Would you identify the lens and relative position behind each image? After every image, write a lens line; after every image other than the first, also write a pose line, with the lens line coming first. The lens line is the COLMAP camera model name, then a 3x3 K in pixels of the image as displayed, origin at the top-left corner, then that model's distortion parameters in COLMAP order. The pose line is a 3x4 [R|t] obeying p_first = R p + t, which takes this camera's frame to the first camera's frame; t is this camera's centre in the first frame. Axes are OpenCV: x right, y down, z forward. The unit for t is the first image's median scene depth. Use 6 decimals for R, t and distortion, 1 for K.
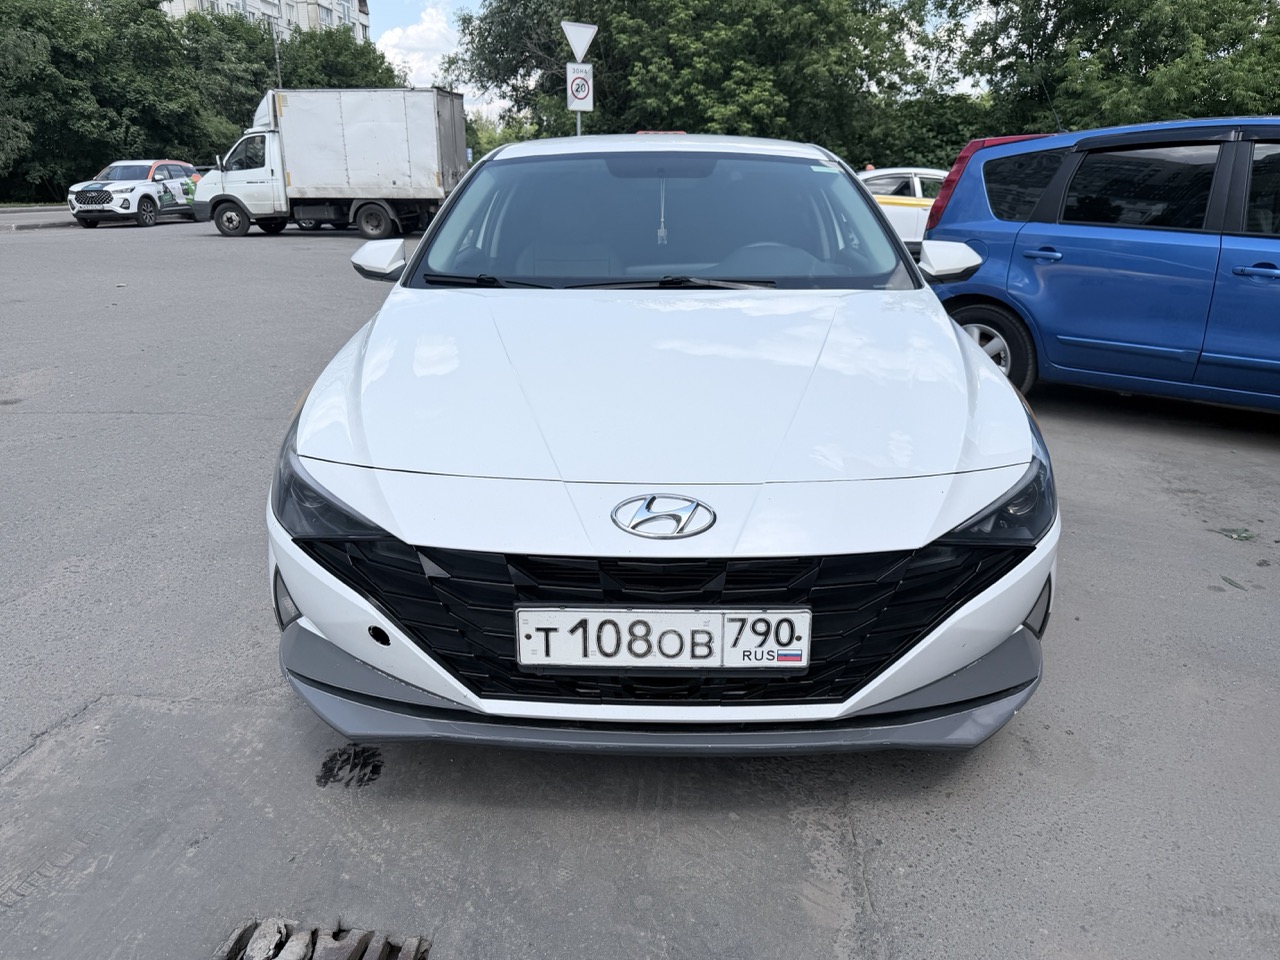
lens RADIAL K [[894.5, 0, 640.0], [0, 894.5, 480.0], [0, 0, 1]] dist [0.011430, -0.008706]
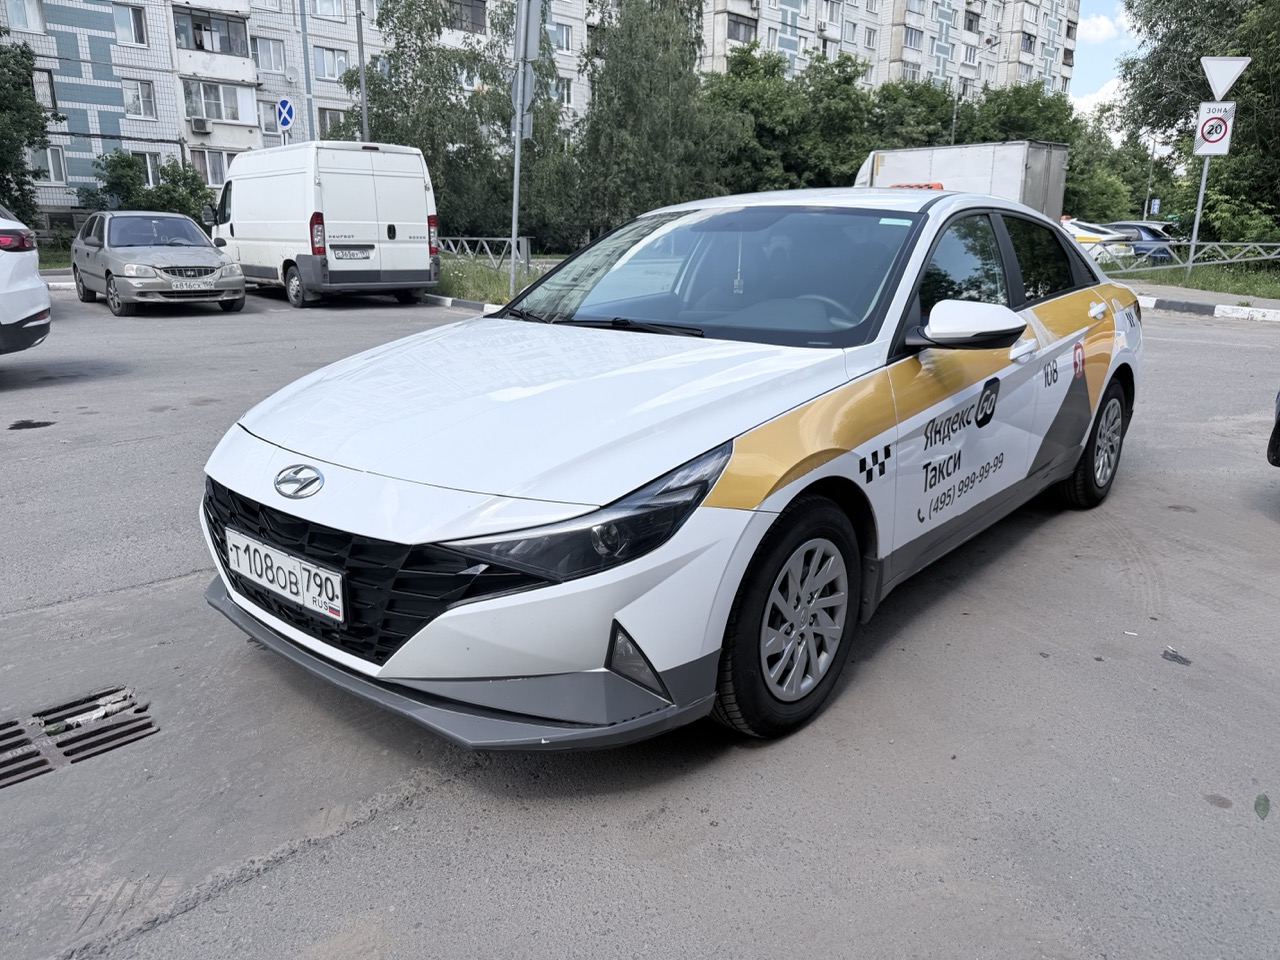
lens RADIAL K [[894.5, 0, 640.0], [0, 894.5, 480.0], [0, 0, 1]] dist [0.011430, -0.008706]
pose [[0.780626, 0.169038, -0.601705, 0.082373], [-0.201734, 0.979349, 0.013410, -0.005510], [0.591546, 0.110916, 0.798606, 0.016503]]
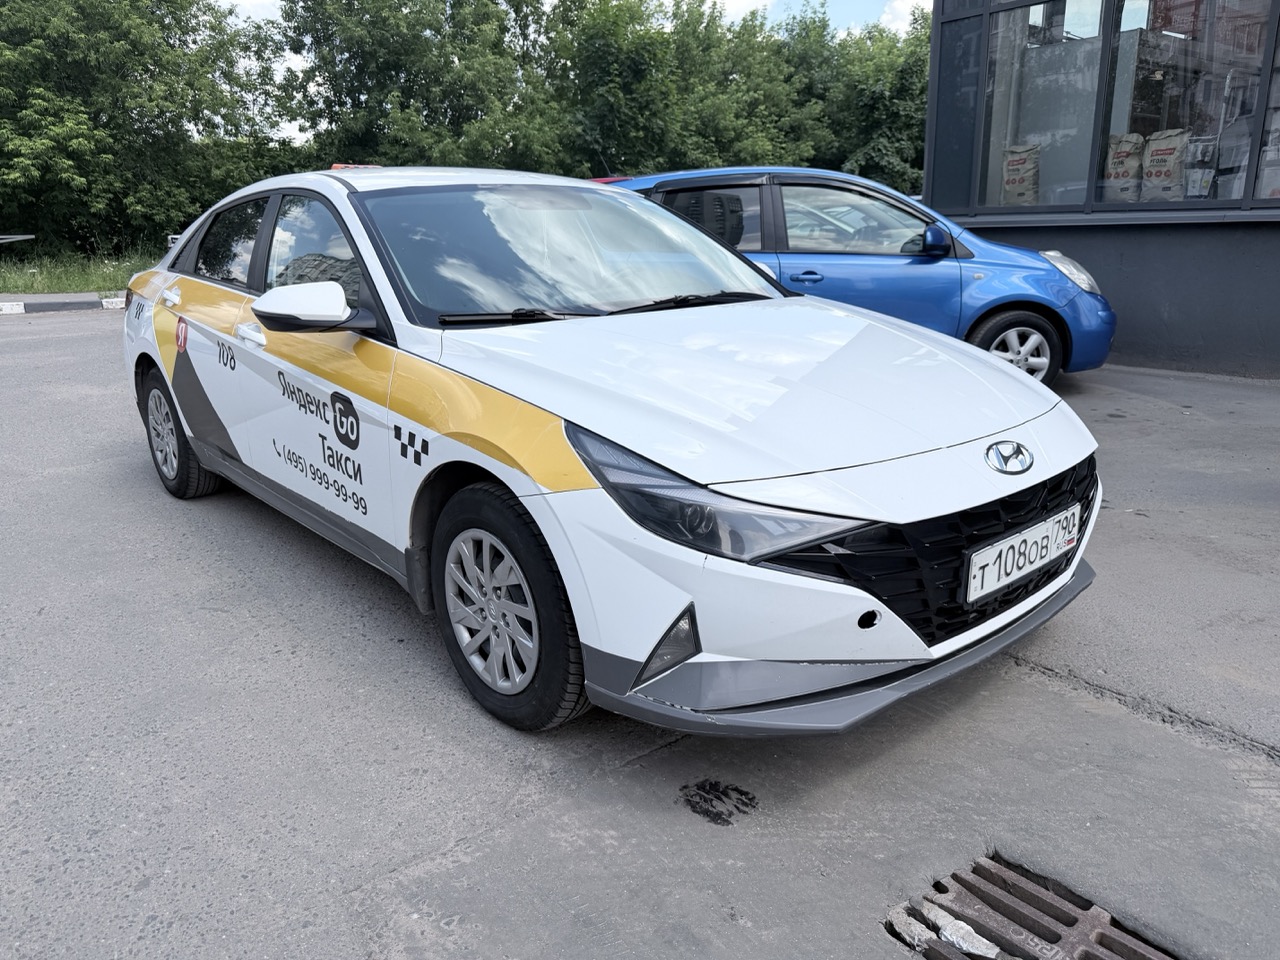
lens RADIAL K [[903.7, 0, 639.9], [0, 903.7, 485.8], [0, 0, 1]] dist [-0.002800, -0.002553]
pose [[0.744640, -0.199780, 0.636866, -0.082575], [0.224767, 0.973482, 0.042570, -0.006614], [-0.628483, 0.111447, 0.769798, 0.022678]]
